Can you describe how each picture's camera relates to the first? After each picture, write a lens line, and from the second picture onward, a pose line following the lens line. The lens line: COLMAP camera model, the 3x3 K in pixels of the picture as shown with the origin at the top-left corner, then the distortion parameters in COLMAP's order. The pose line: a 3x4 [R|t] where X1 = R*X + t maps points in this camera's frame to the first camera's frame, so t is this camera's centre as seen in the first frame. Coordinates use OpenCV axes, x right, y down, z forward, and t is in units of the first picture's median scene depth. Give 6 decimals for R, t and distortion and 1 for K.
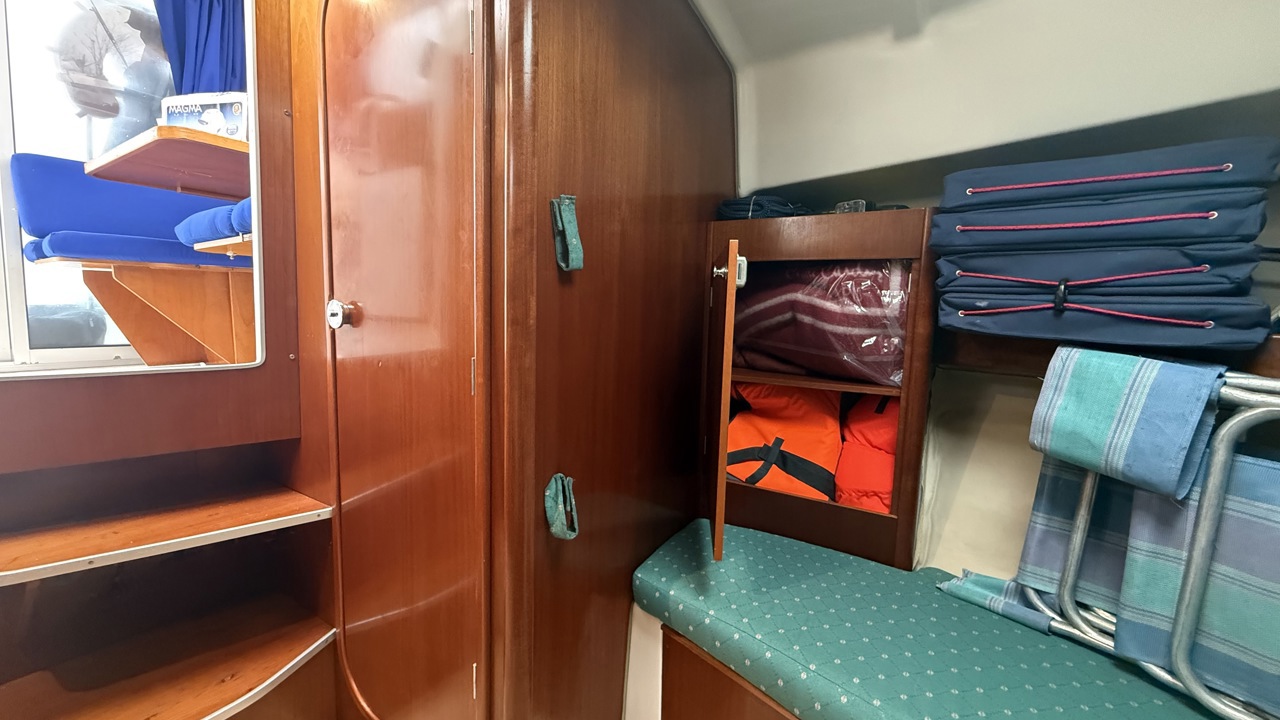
lens RADIAL K [[518.1, 0, 643.3], [0, 518.1, 364.1], [0, 0, 1]] dist [0.000649, -0.000356]
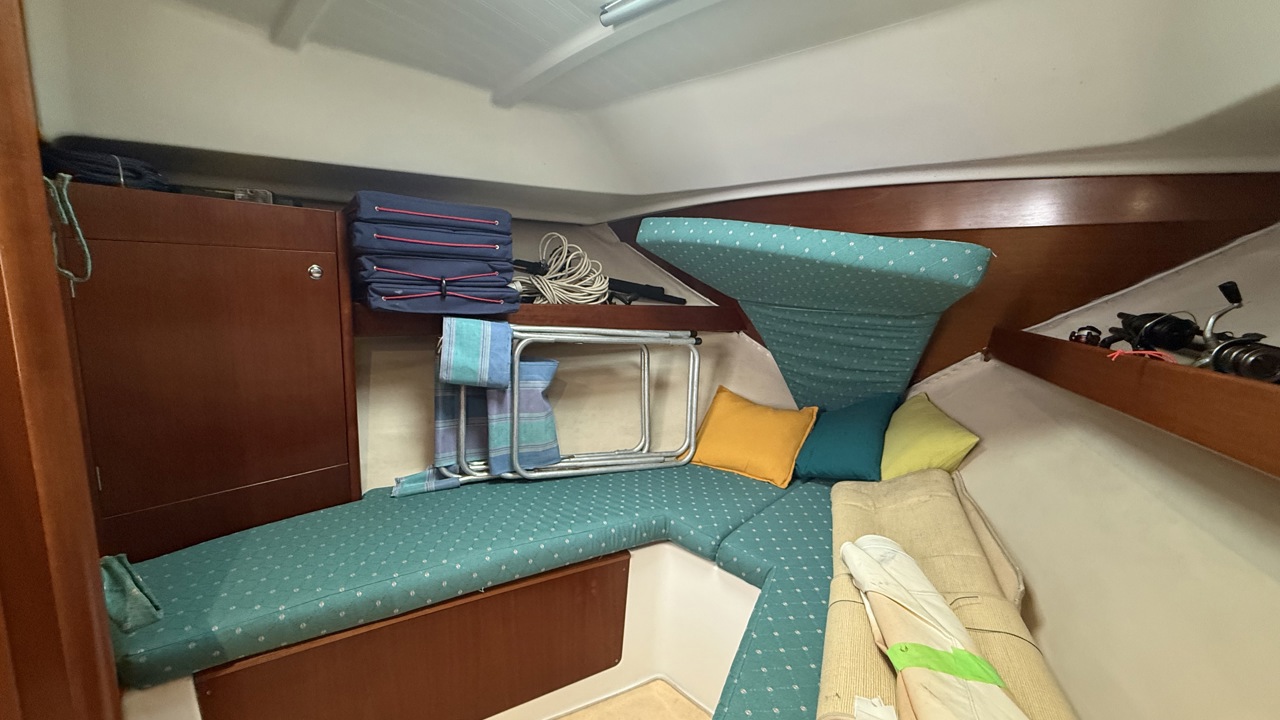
lens RADIAL K [[507.1, 0, 645.8], [0, 507.1, 361.4], [0, 0, 1]] dist [-0.000231, -0.000075]
pose [[0.148982, -0.177622, 0.972756, -0.630021], [0.074763, 0.982942, 0.168031, -0.109009], [-0.986010, 0.047693, 0.159720, 0.108175]]
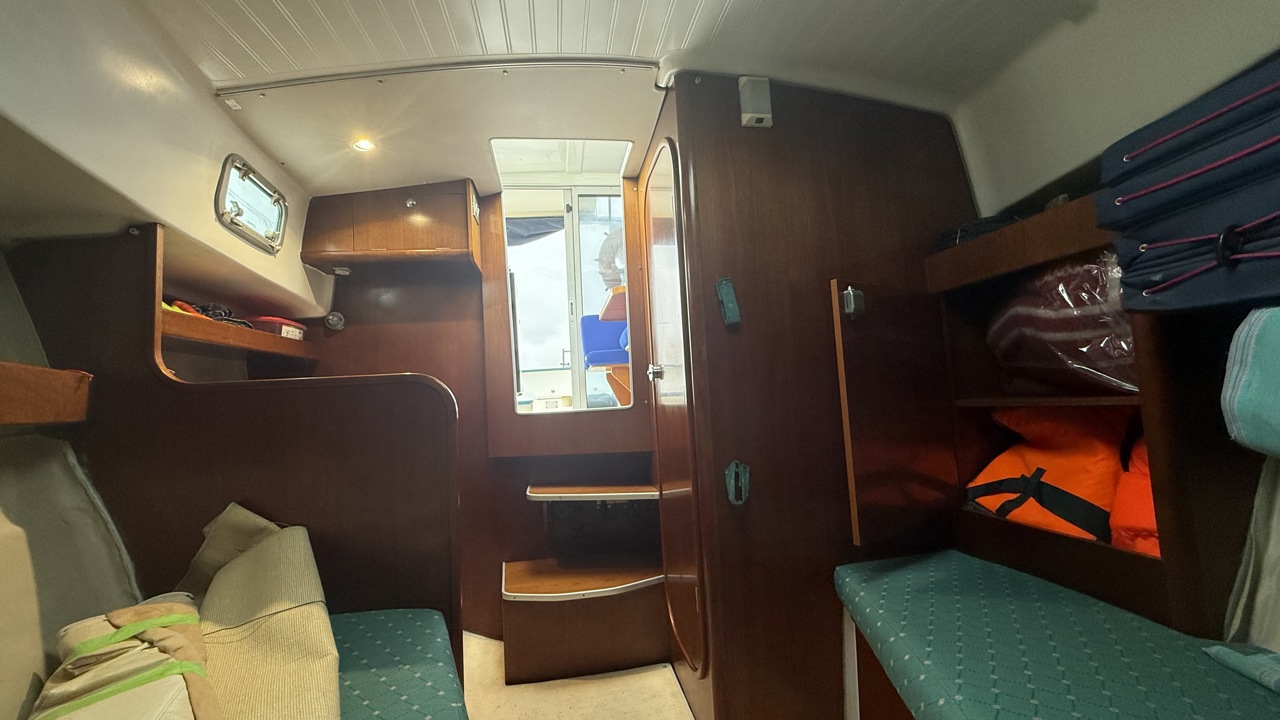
lens RADIAL K [[545.2, 0, 640.0], [0, 545.2, 360.0], [0, 0, 1]] dist [0.001681, 0.000237]
pose [[0.643407, -0.125934, -0.755095, 0.750070], [-0.006998, 0.985367, -0.170301, 0.169654], [0.765493, 0.114856, 0.633110, -0.186577]]
